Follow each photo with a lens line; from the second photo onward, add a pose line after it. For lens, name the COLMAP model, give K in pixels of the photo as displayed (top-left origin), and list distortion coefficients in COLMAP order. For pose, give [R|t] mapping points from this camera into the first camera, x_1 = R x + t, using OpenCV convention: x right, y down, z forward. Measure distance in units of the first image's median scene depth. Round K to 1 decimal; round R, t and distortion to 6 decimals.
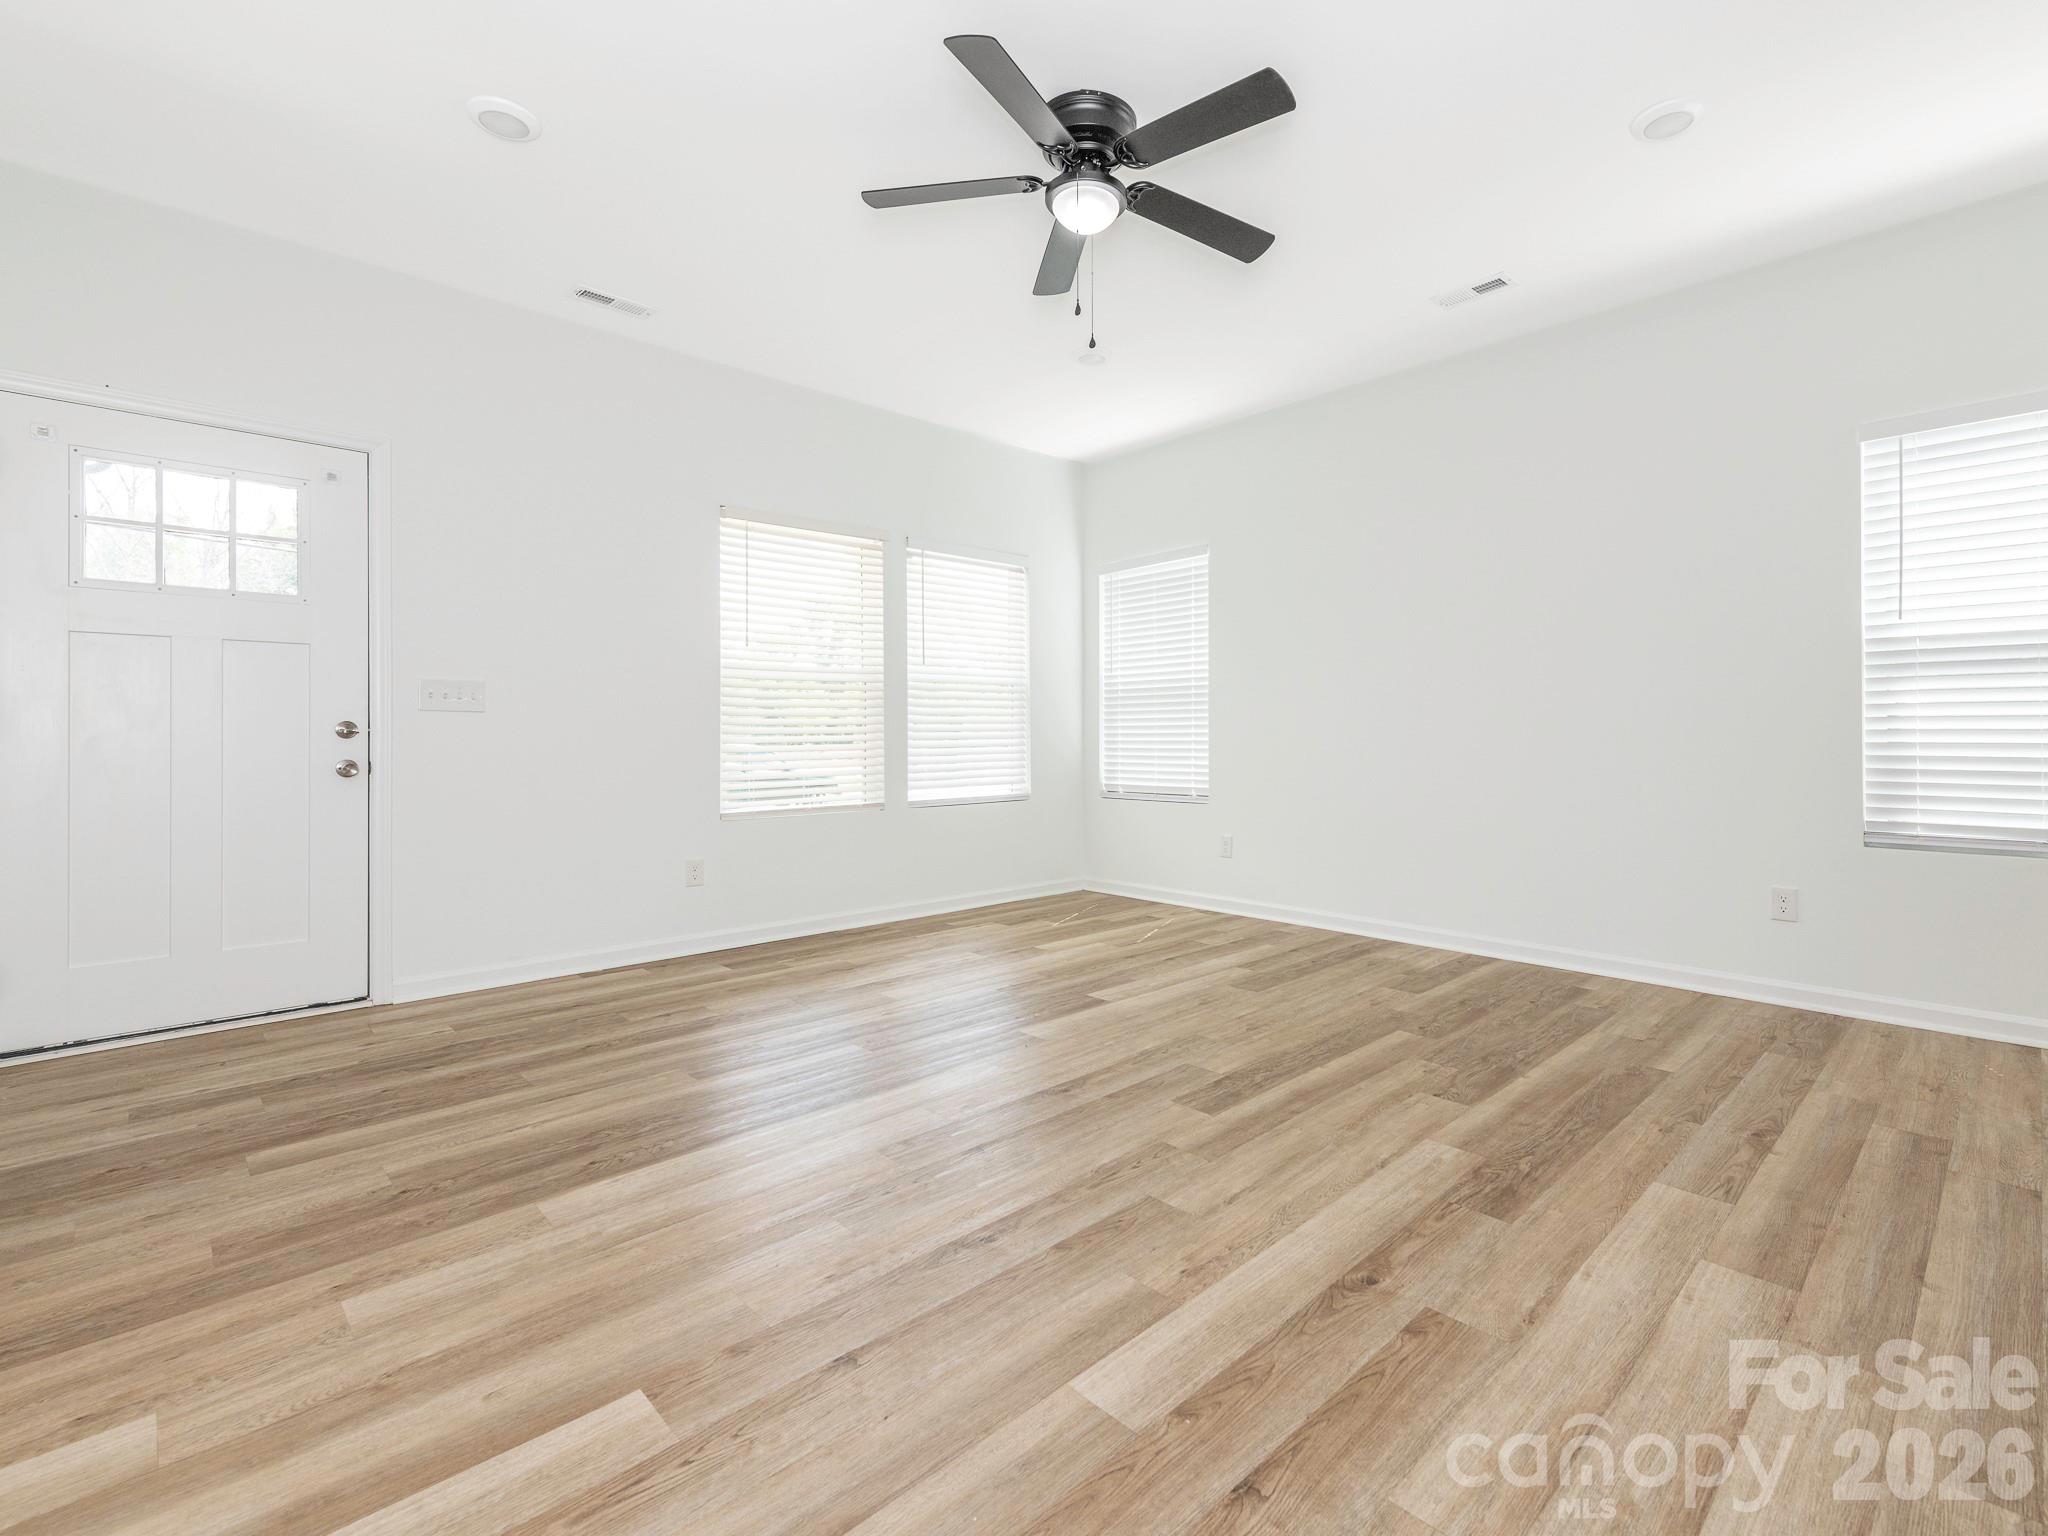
lens RADIAL K [[905.0, 0, 1025.7], [0, 905.0, 742.1], [0, 0, 1]] dist [0.013343, 0.000621]
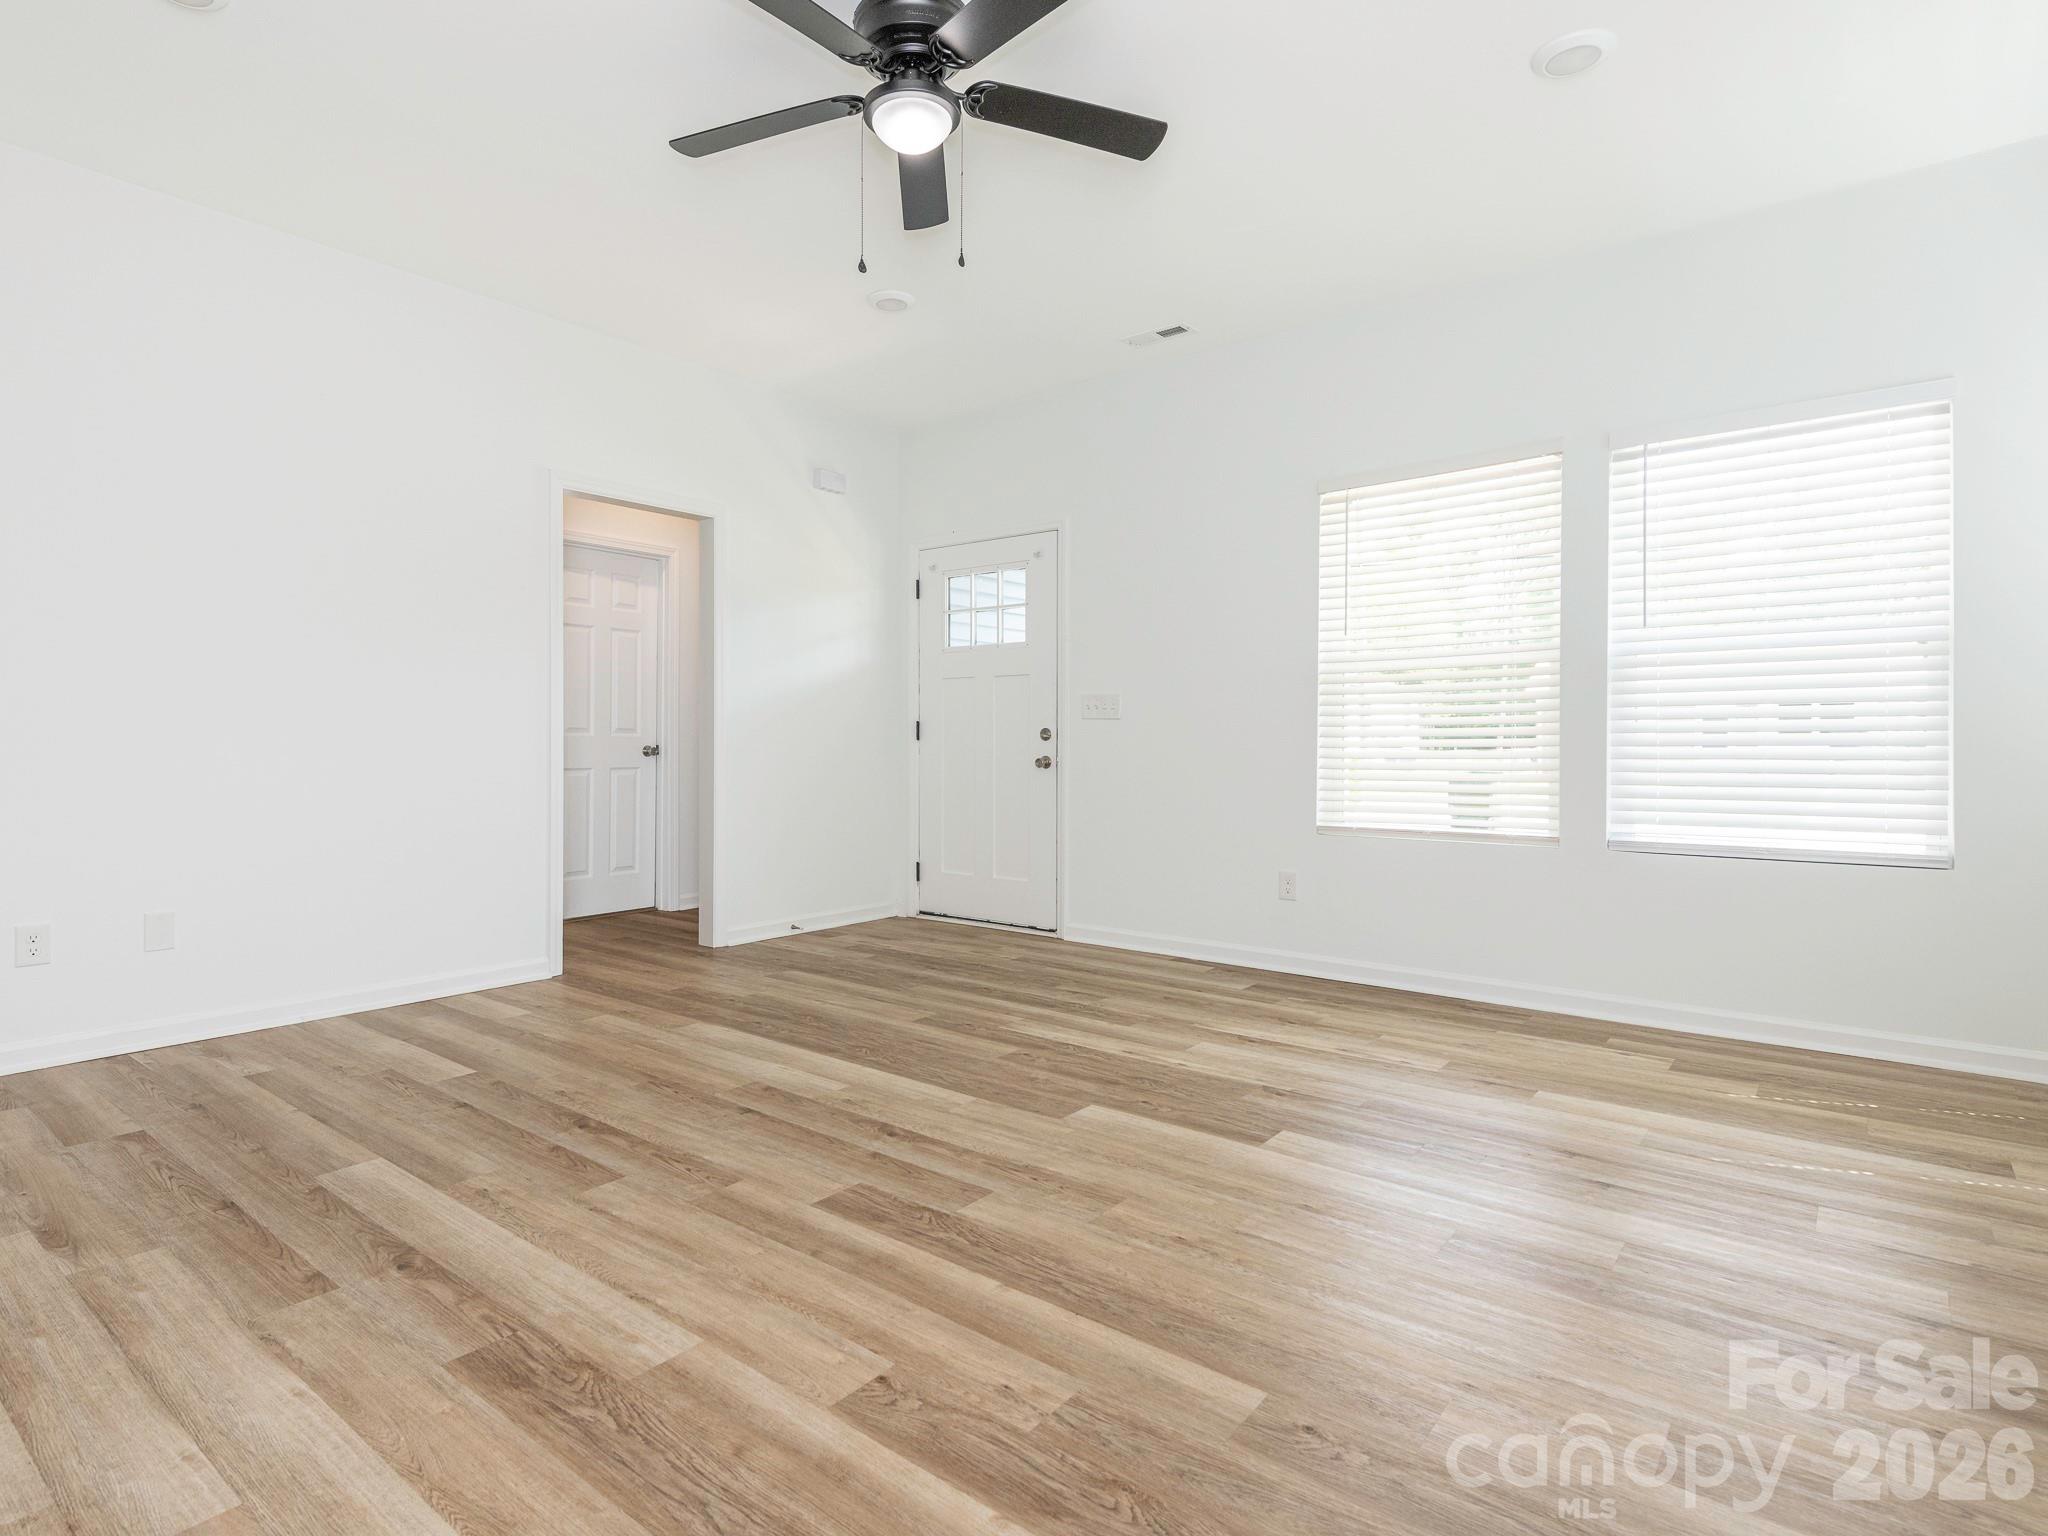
lens RADIAL K [[1010.9, 0, 1028.6], [0, 1010.9, 738.2], [0, 0, 1]] dist [0.013083, -0.001630]
pose [[0.192164, -0.001239, -0.981362, 1.087919], [-0.006168, 0.999978, -0.002470, -0.005918], [0.981343, 0.006528, 0.192152, 0.969112]]
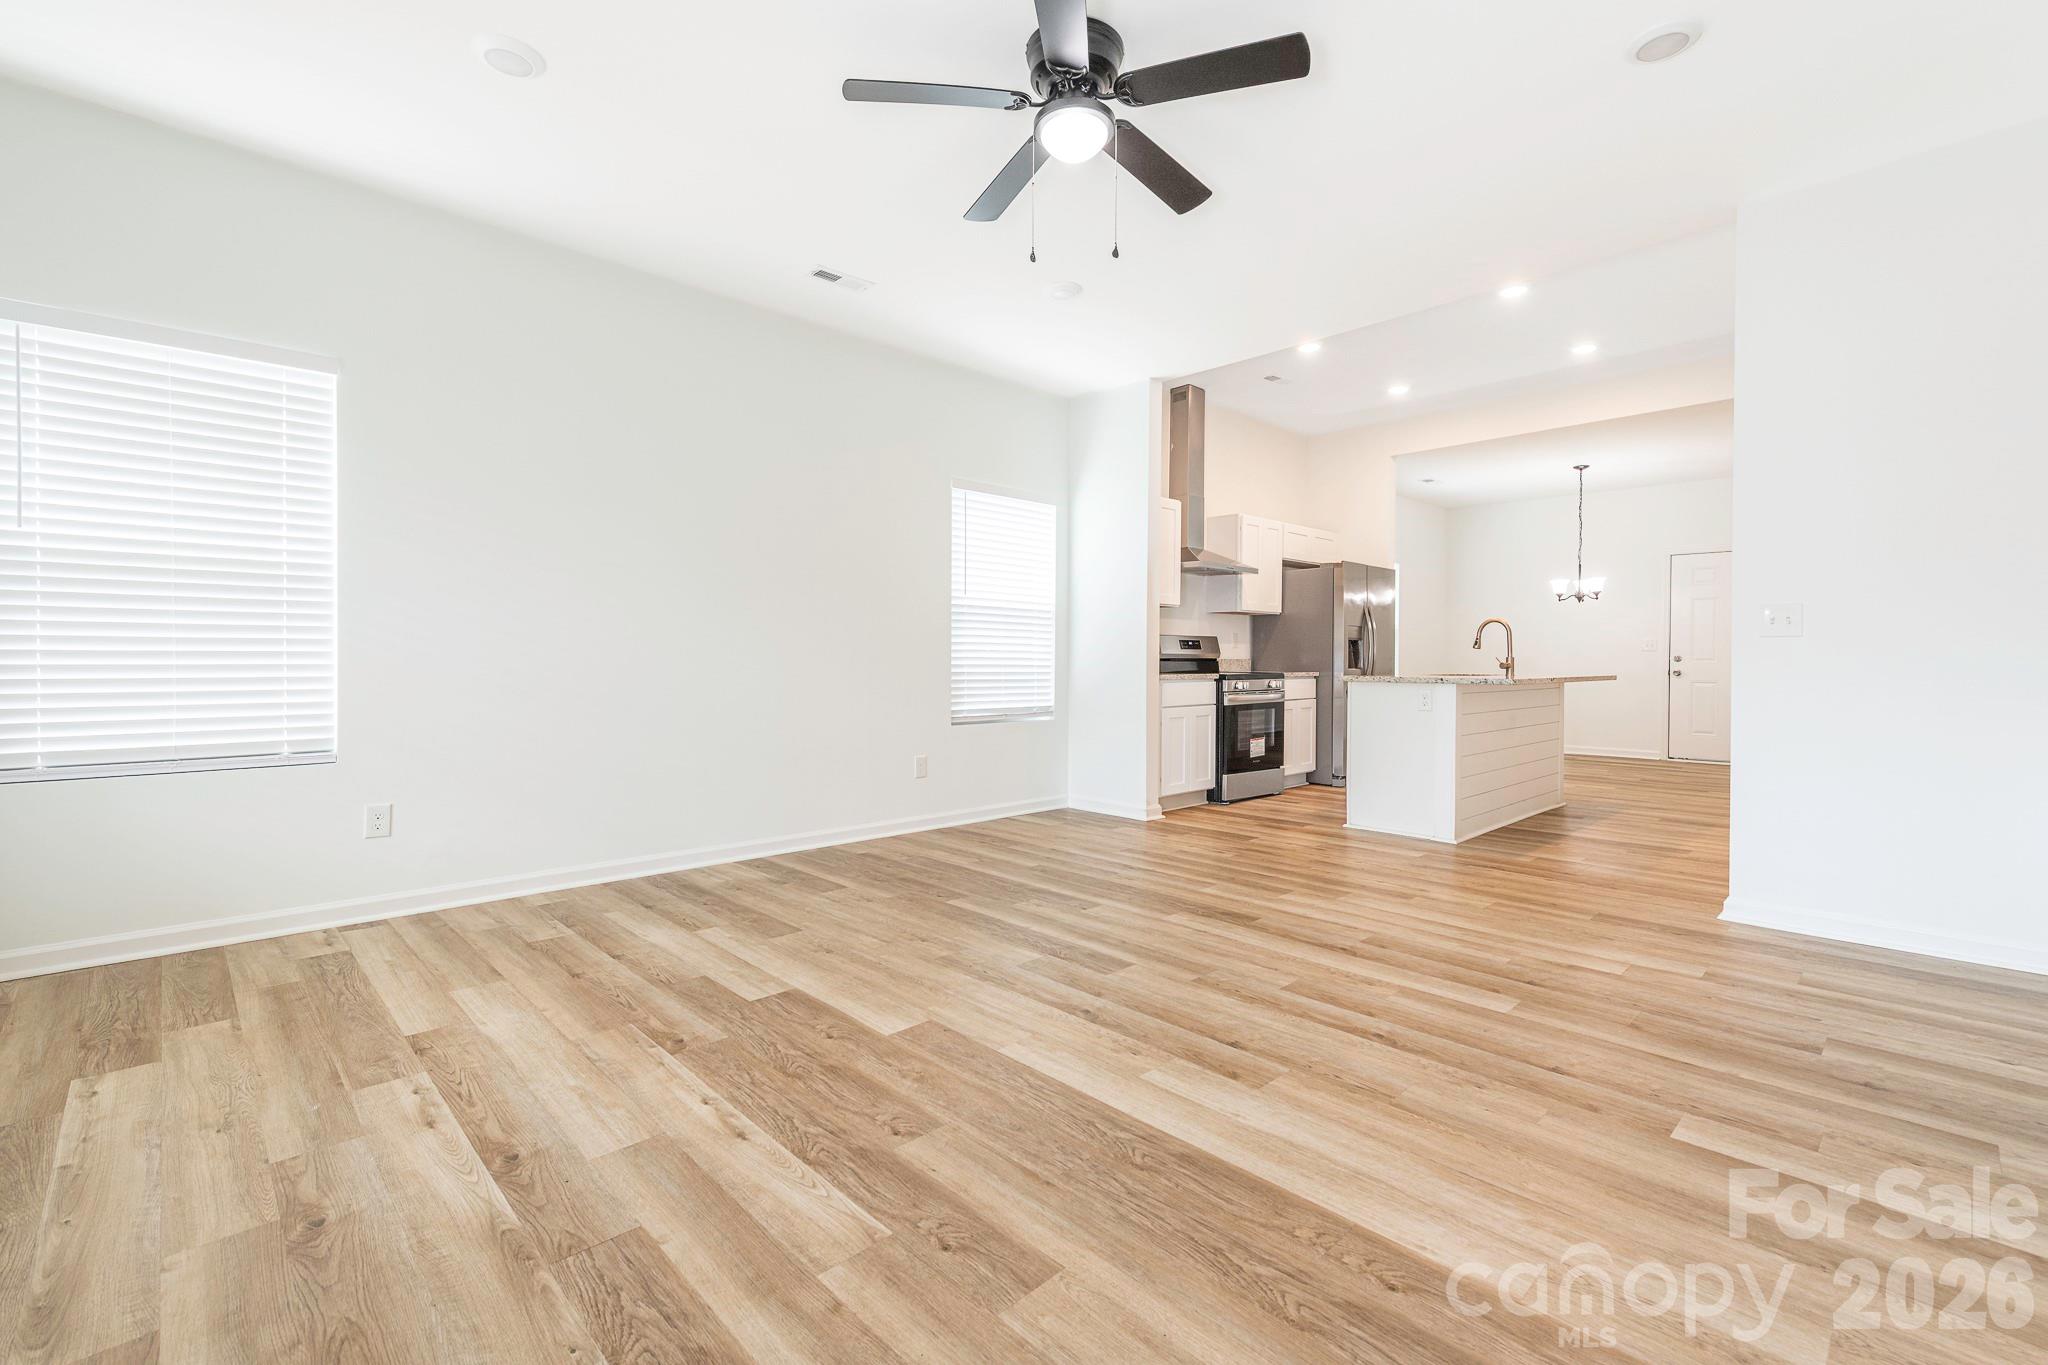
lens RADIAL K [[916.2, 0, 1024.0], [0, 916.2, 682.5], [0, 0, 1]] dist [0.021797, -0.000130]
pose [[-0.012979, -0.028618, 0.999506, -1.012990], [0.001383, 0.999589, 0.028638, -0.017333], [-0.999915, 0.001754, -0.012934, 1.119419]]
